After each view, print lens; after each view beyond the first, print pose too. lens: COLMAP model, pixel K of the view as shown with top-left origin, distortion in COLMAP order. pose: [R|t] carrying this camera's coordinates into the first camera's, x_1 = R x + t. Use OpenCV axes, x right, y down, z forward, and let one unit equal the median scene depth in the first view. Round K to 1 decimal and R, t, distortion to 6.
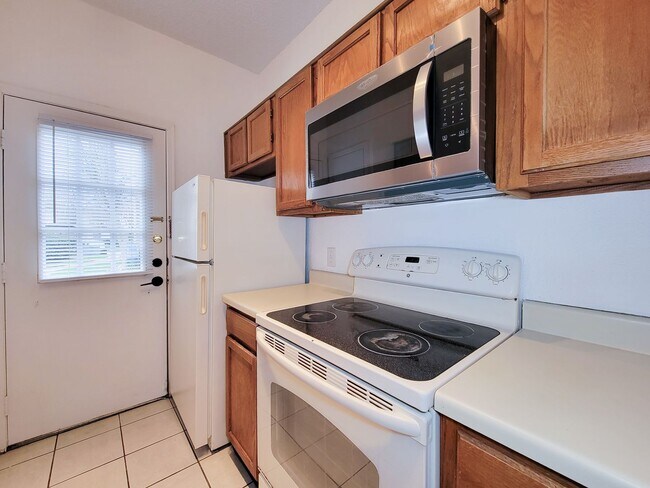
lens RADIAL K [[264.6, 0, 332.6], [0, 264.6, 241.1], [0, 0, 1]] dist [0.002139, -0.000116]
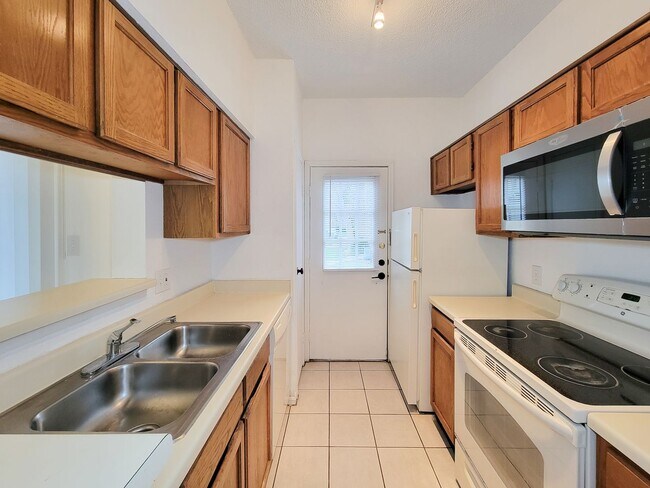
lens RADIAL K [[264.6, 0, 332.6], [0, 264.6, 241.1], [0, 0, 1]] dist [0.002139, -0.000116]
pose [[0.741076, 0.019904, -0.671126, 0.110362], [0.002894, 0.999457, 0.032837, -0.121795], [0.671415, -0.026277, 0.740616, -0.294895]]
